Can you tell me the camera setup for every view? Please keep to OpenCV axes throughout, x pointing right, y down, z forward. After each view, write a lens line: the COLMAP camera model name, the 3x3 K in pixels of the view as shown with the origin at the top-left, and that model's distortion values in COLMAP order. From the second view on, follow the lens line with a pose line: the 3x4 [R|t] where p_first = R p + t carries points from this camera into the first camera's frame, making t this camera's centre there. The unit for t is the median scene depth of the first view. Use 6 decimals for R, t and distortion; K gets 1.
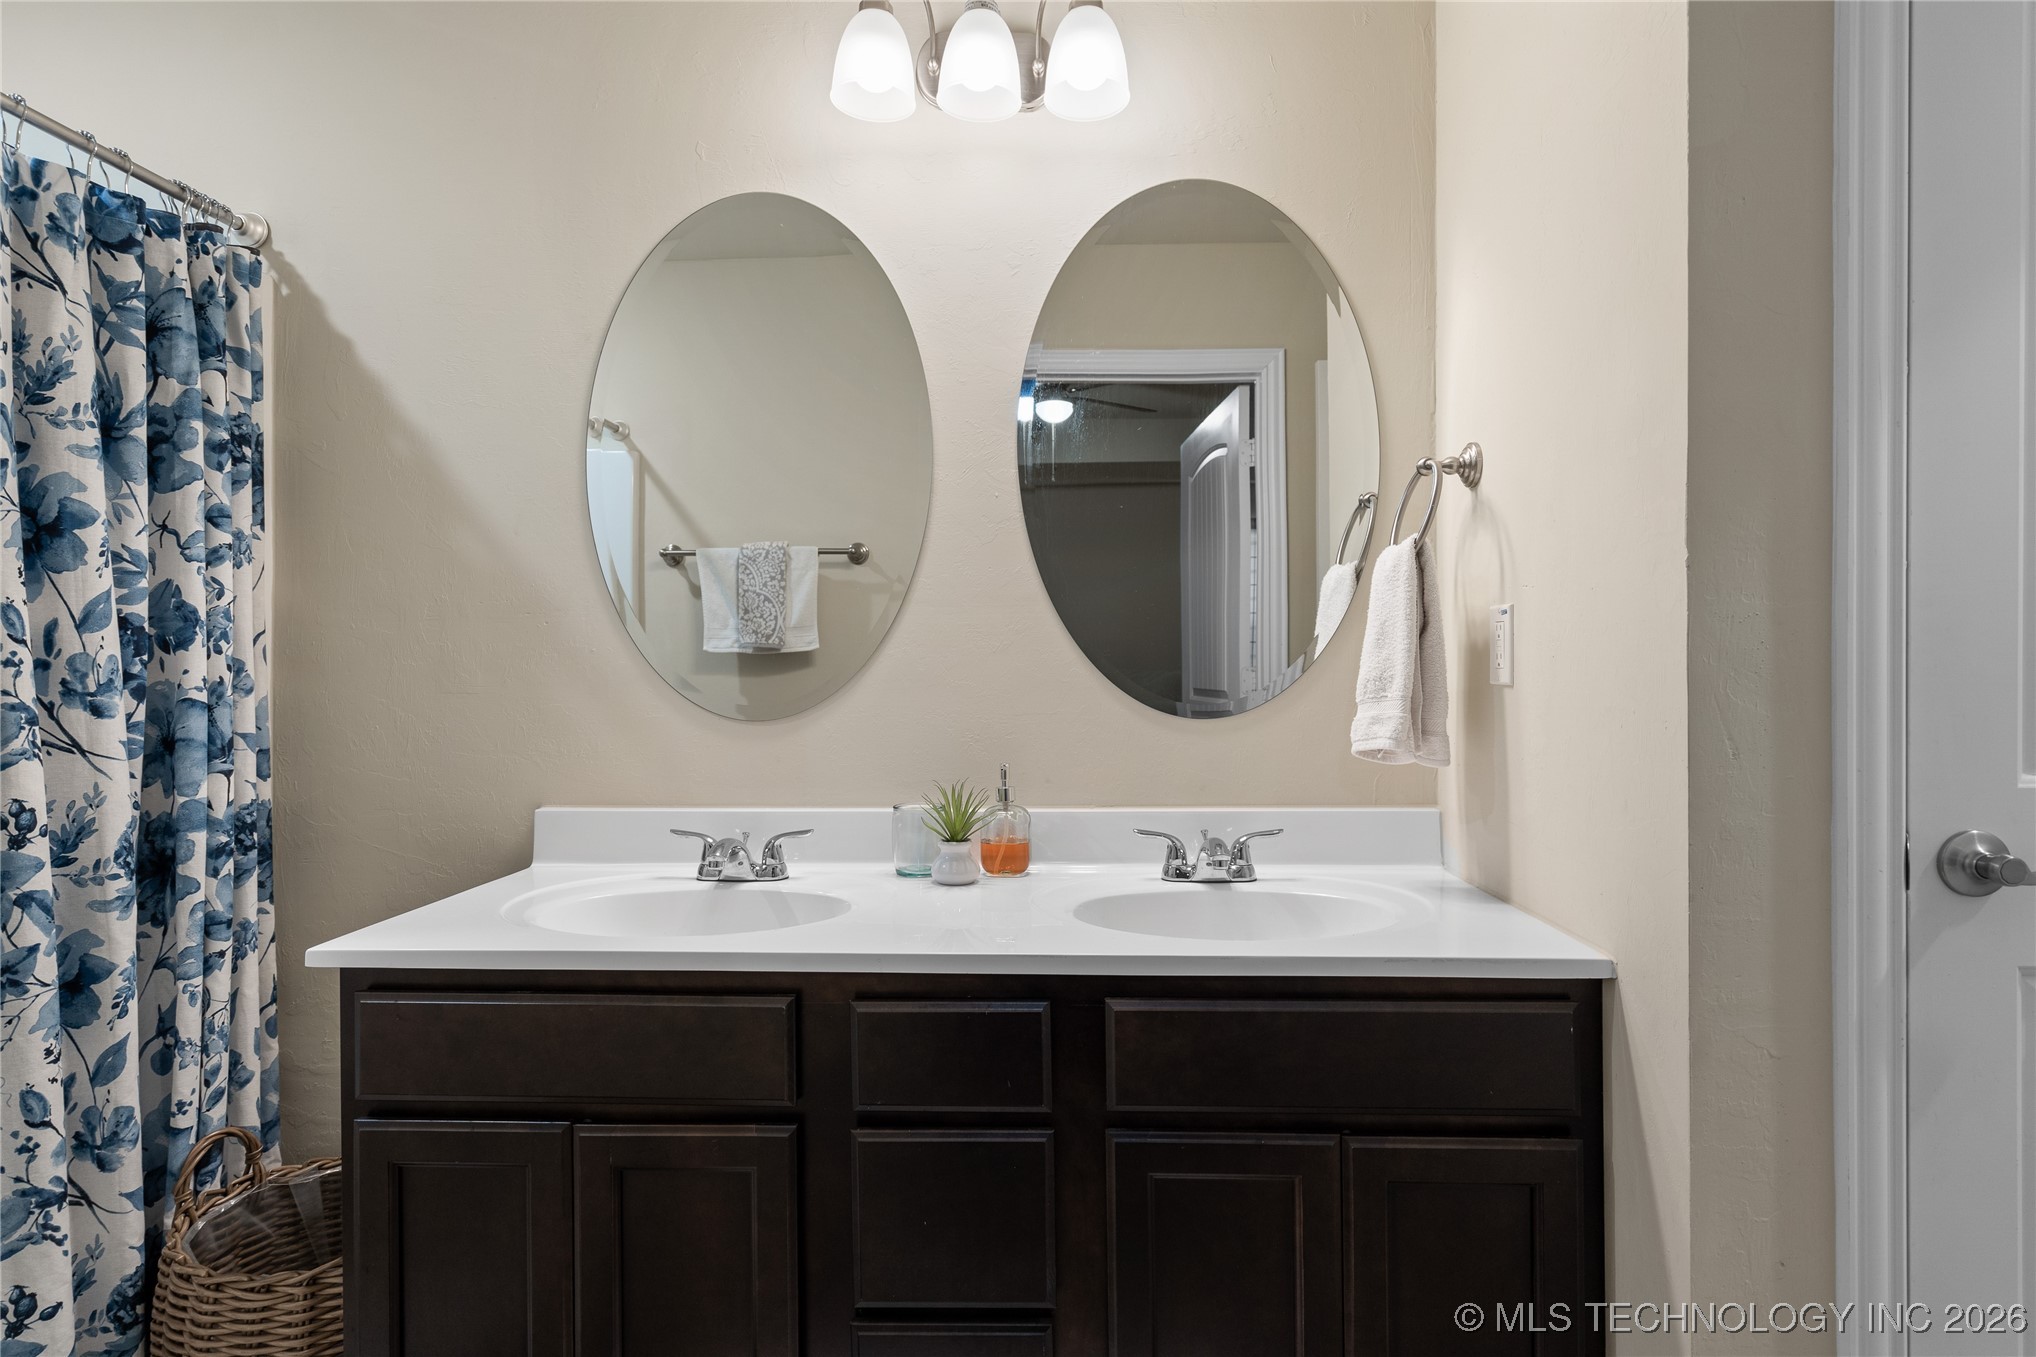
lens RADIAL K [[1021.4, 0, 1011.6], [0, 1021.4, 678.7], [0, 0, 1]] dist [0.002504, 0.000300]
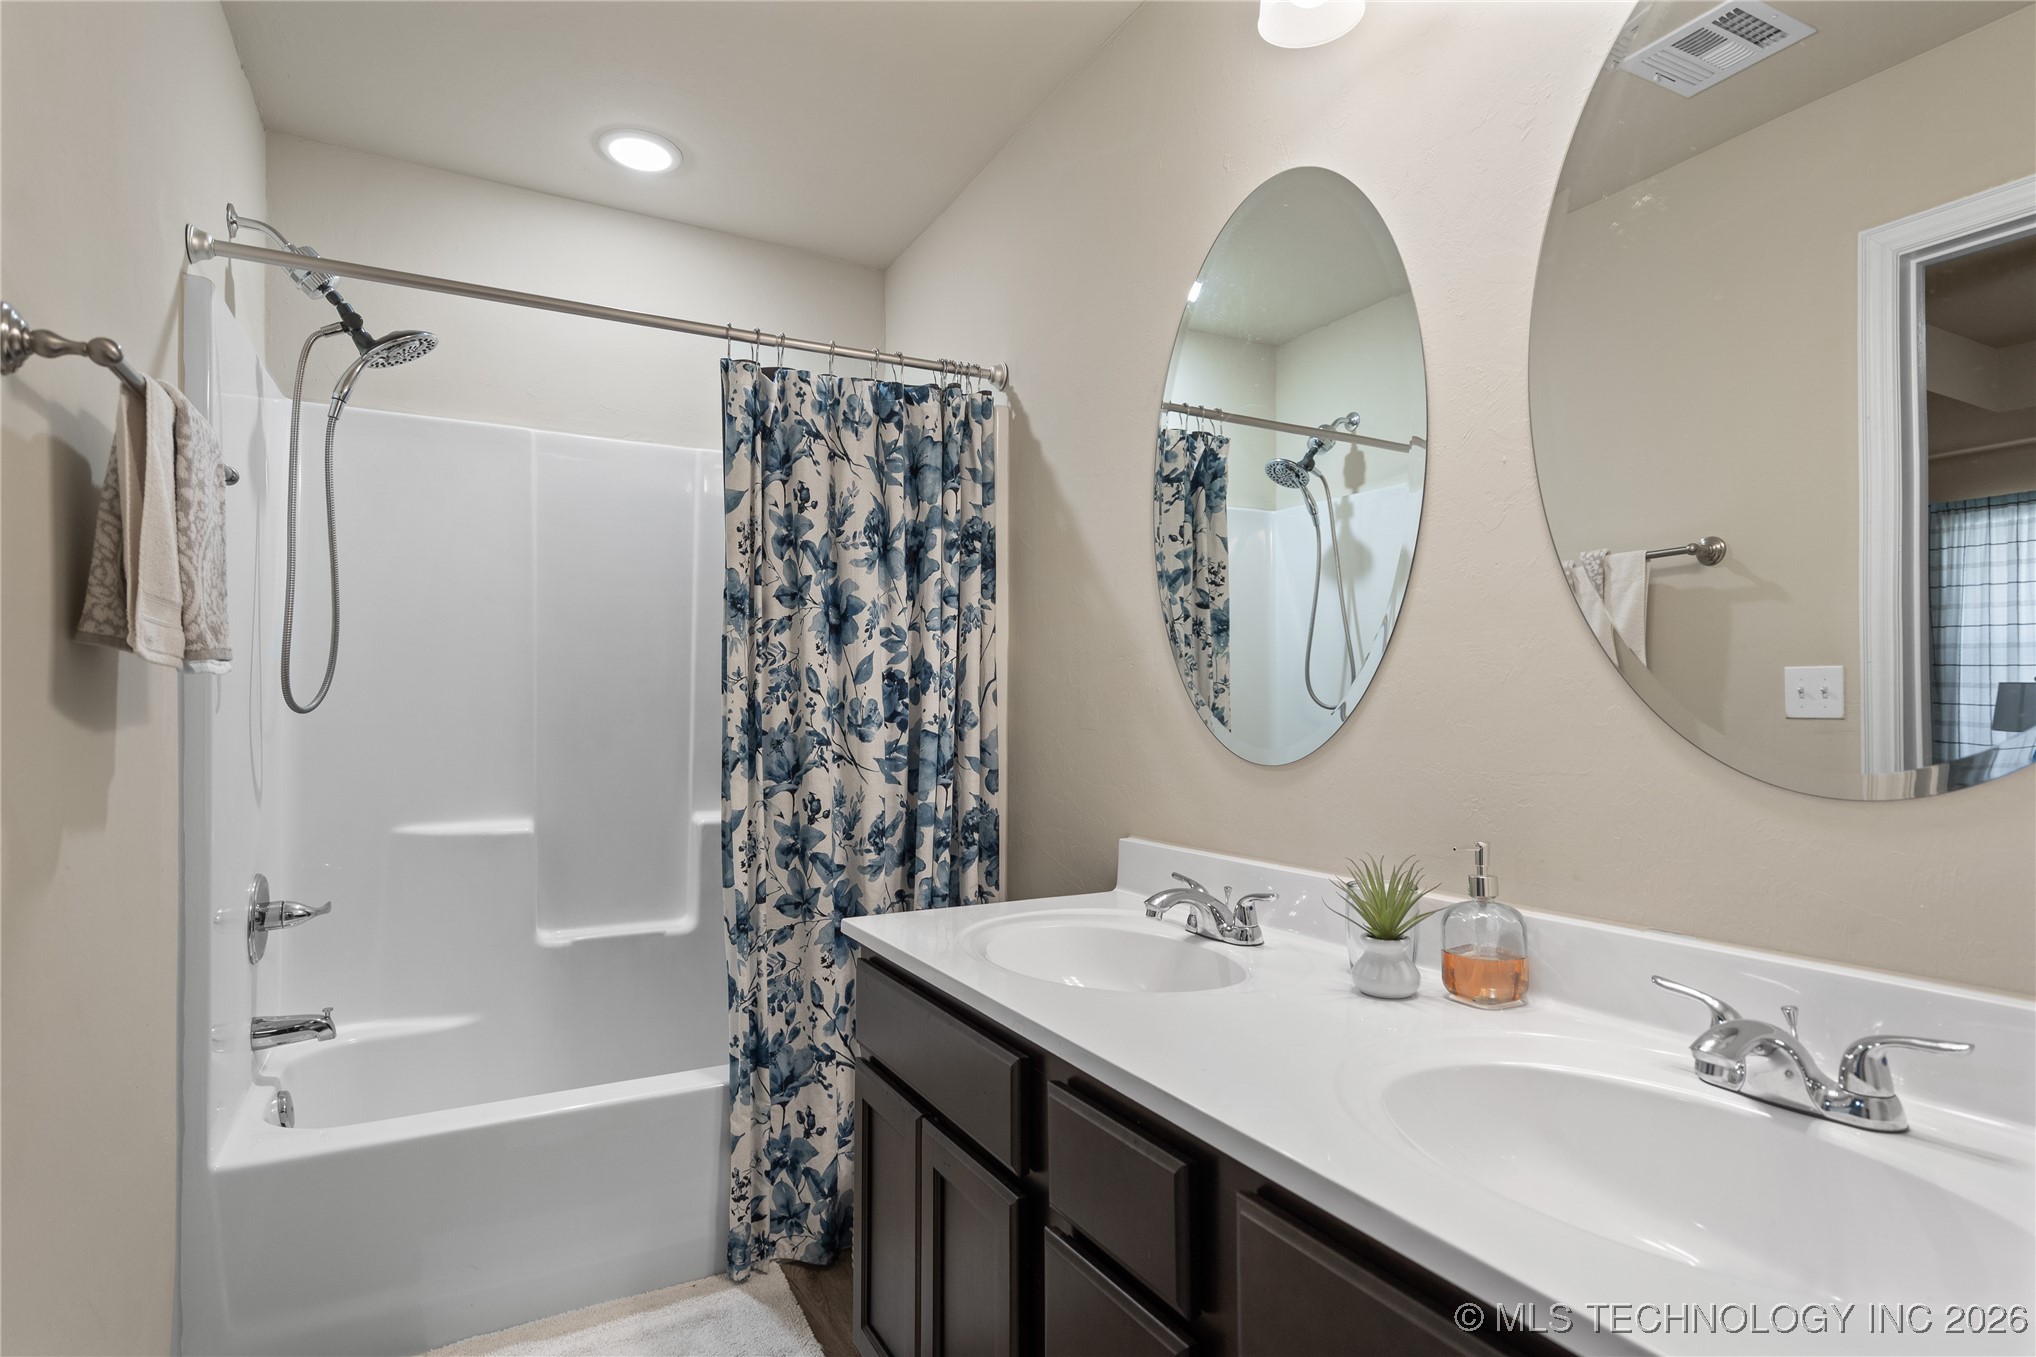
lens RADIAL K [[1024.5, 0, 1015.9], [0, 1024.5, 697.5], [0, 0, 1]] dist [0.000098, 0.000186]
pose [[0.528872, -0.010293, -0.848639, 0.435446], [-0.005757, 0.999860, -0.015715, -0.003362], [0.848682, 0.013197, 0.528739, 0.367453]]
